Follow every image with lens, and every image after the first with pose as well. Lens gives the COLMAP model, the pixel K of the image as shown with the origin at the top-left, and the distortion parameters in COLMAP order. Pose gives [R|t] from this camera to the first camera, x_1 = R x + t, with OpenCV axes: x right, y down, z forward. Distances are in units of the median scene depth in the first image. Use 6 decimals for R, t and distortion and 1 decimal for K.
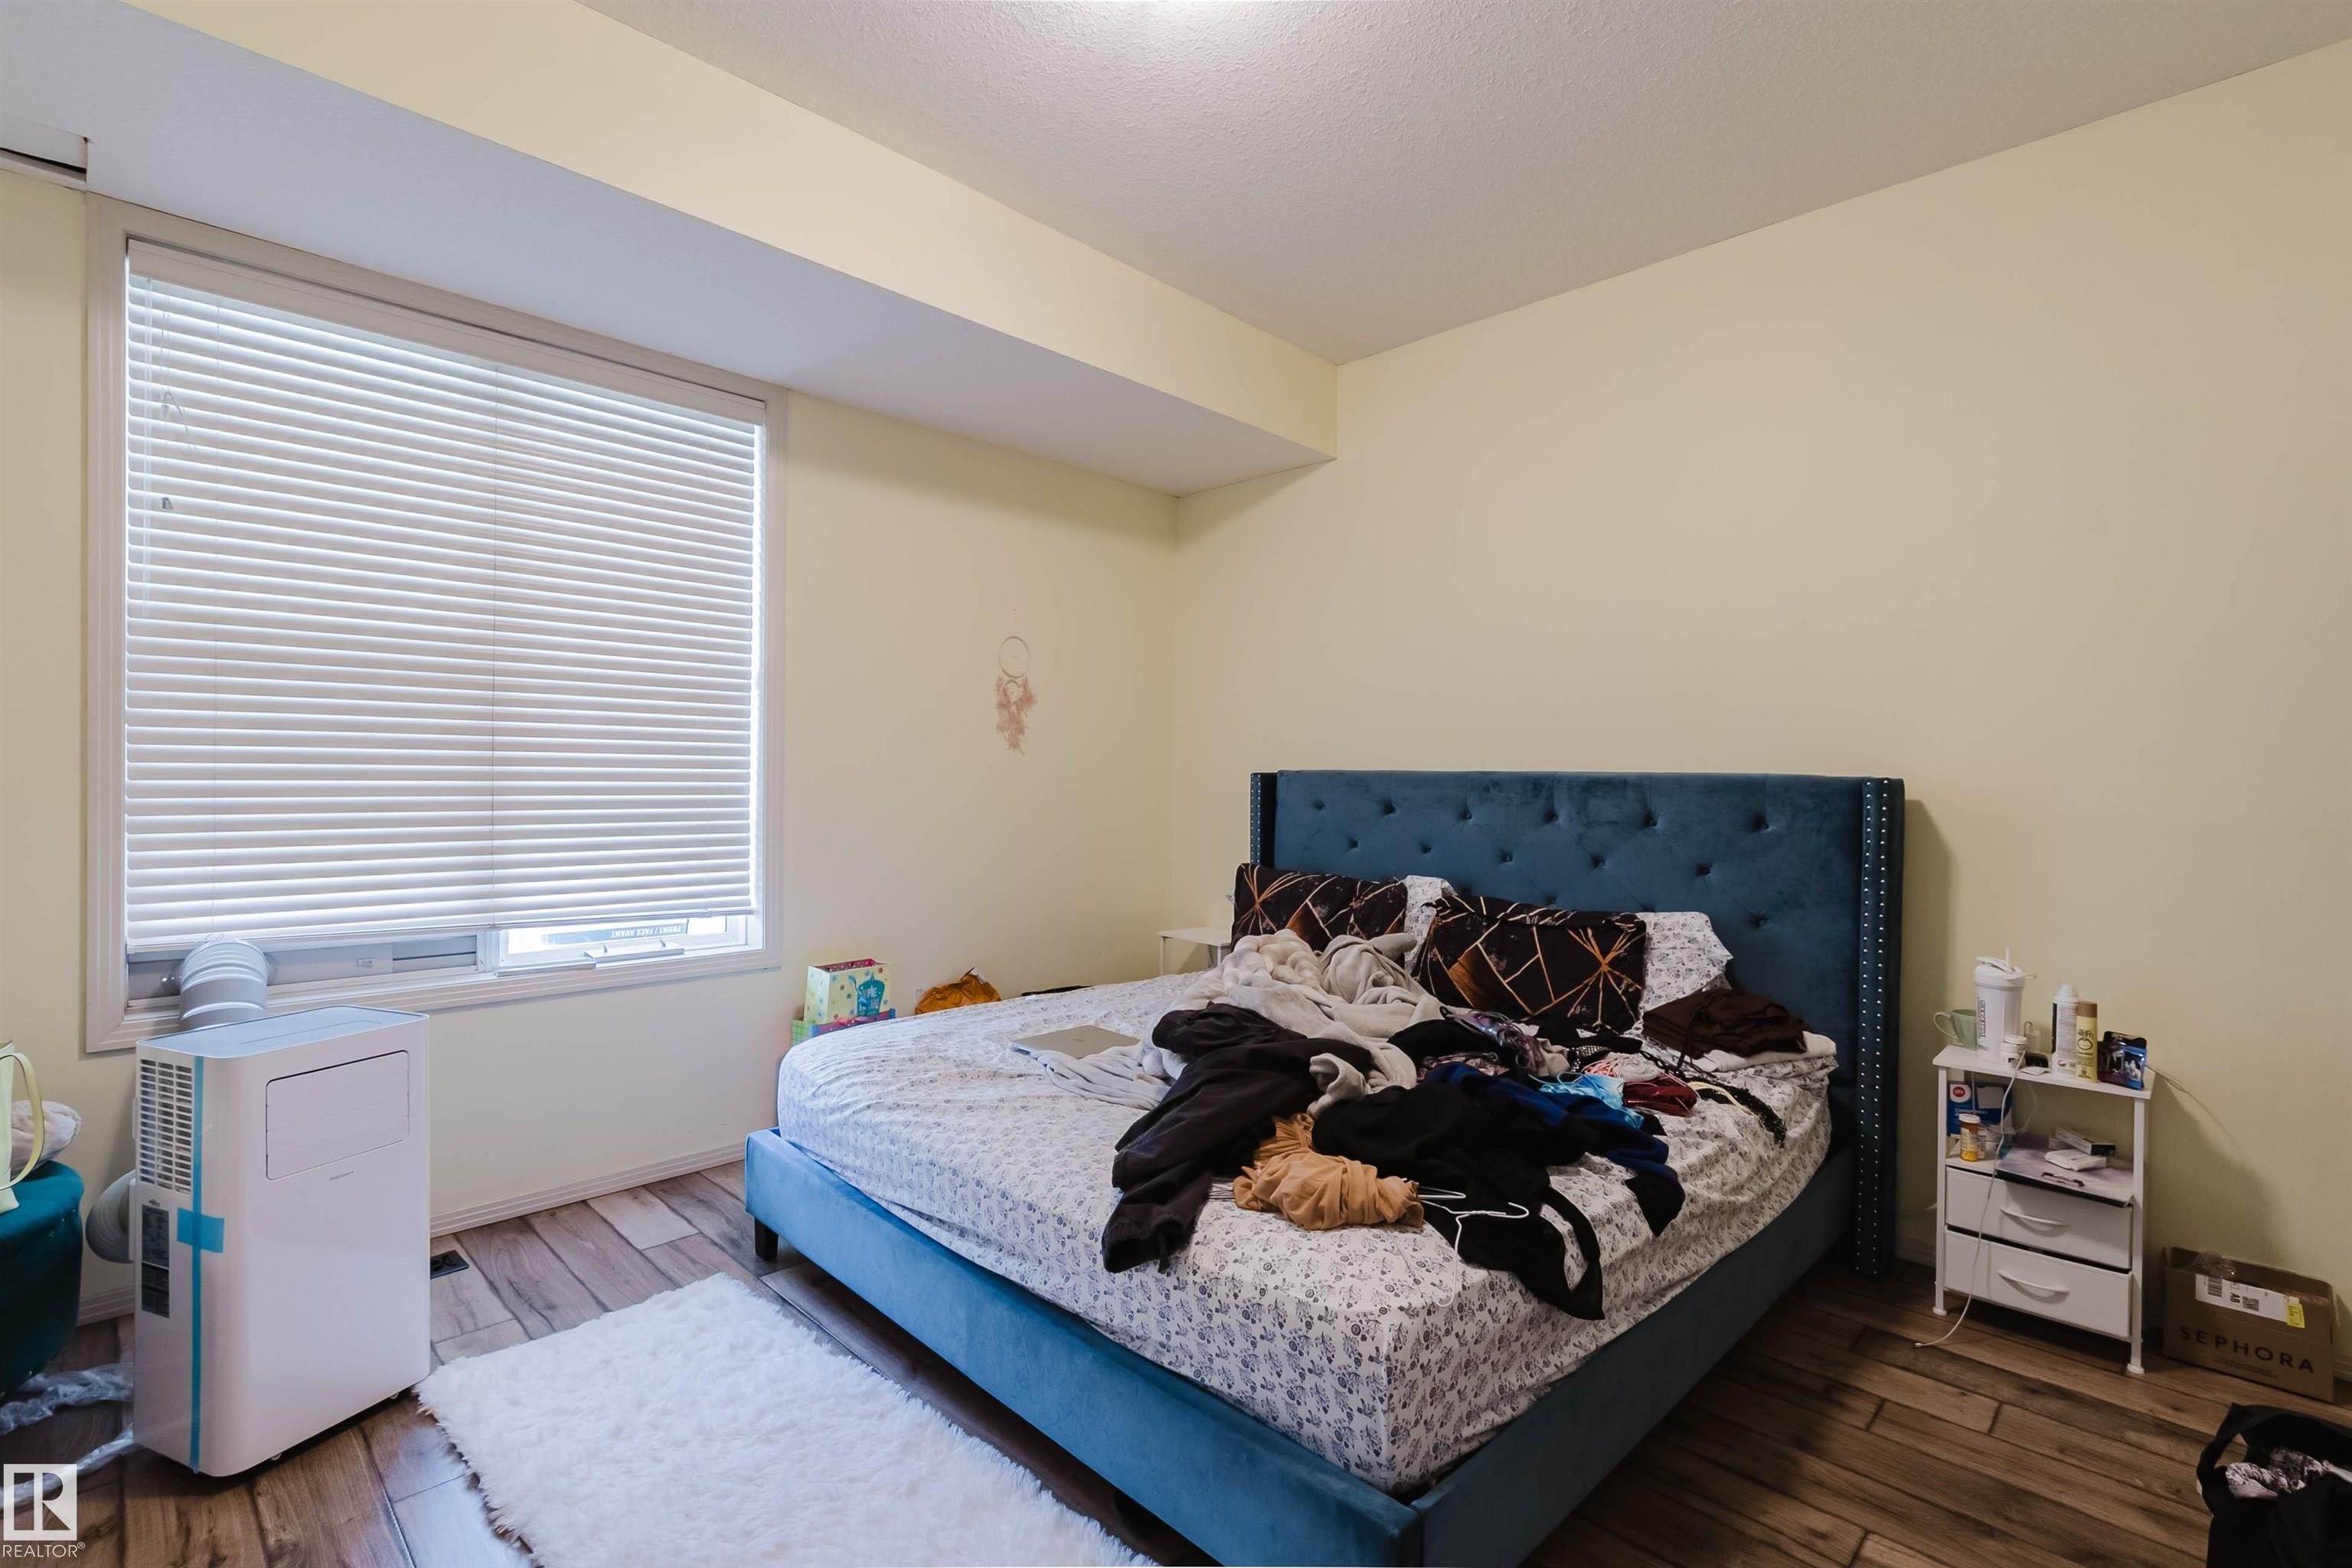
lens RADIAL K [[1060.9, 0, 1168.7], [0, 1060.9, 782.5], [0, 0, 1]] dist [-0.000234, -0.000752]
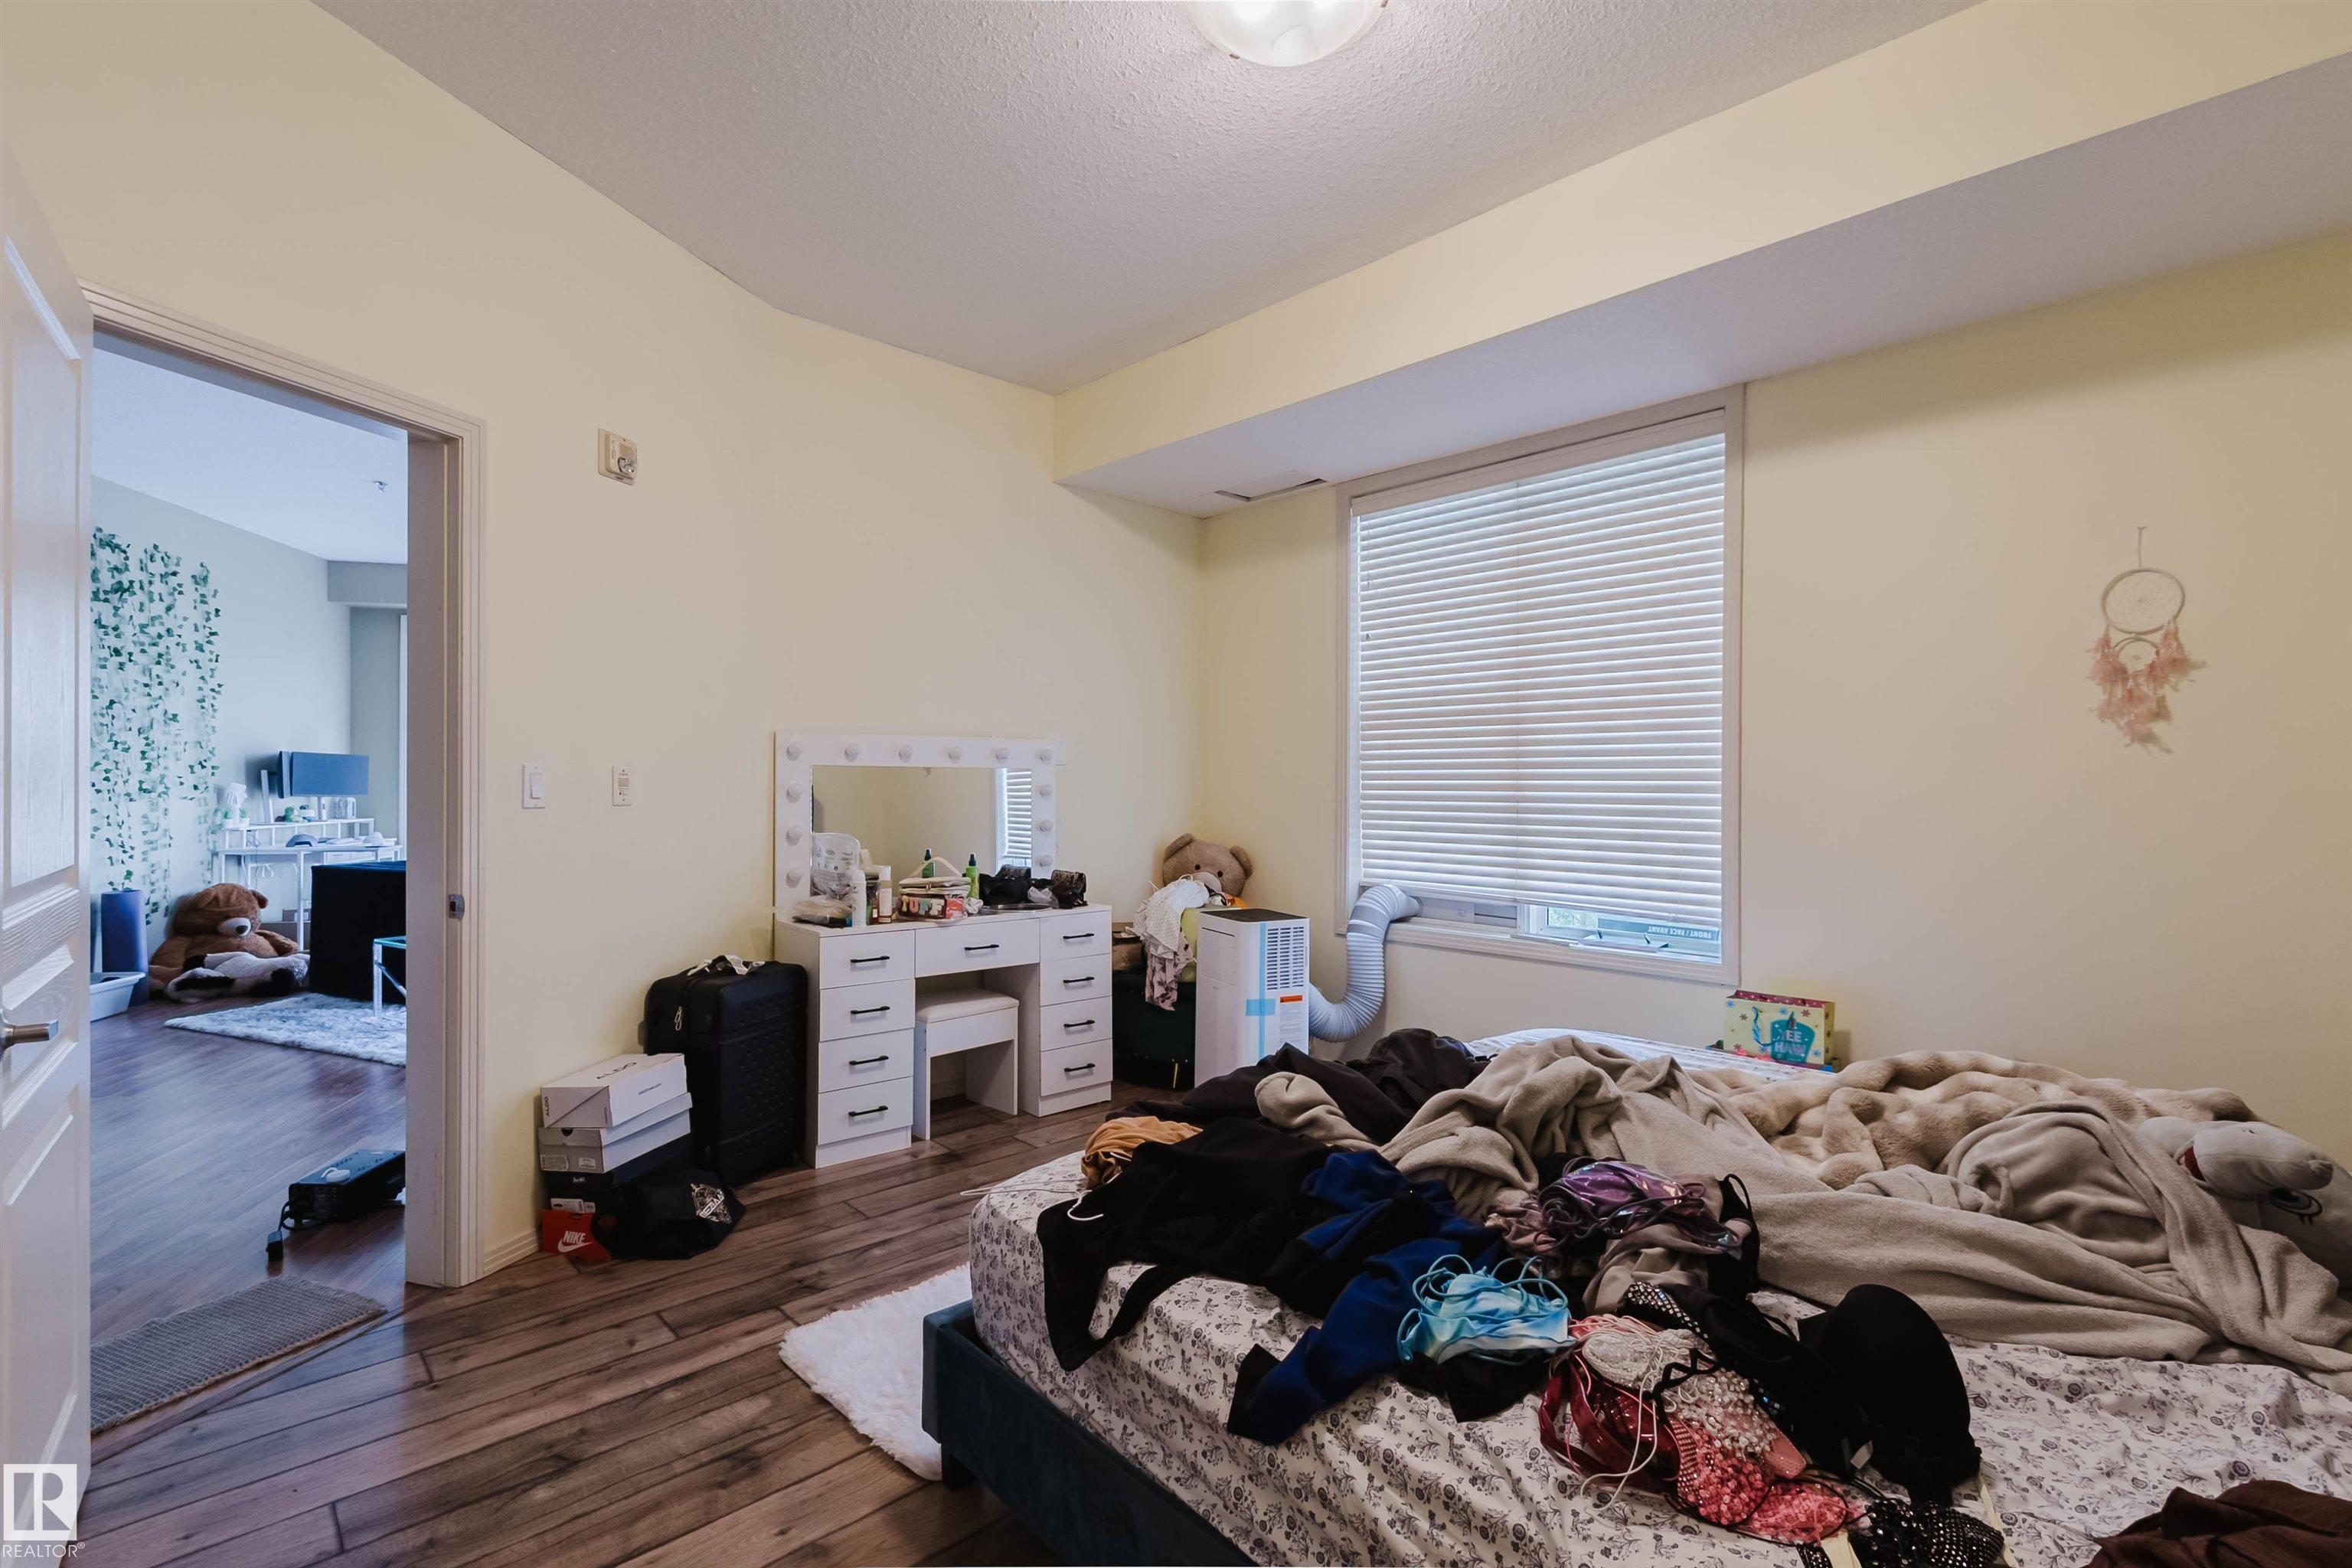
lens RADIAL K [[1083.1, 0, 1187.7], [0, 1083.1, 776.8], [0, 0, 1]] dist [-0.002316, -0.000556]
pose [[-0.030948, -0.018289, -0.999354, 0.741979], [-0.011077, 0.999777, -0.017954, 0.008904], [0.999460, 0.010514, -0.031143, 0.627538]]
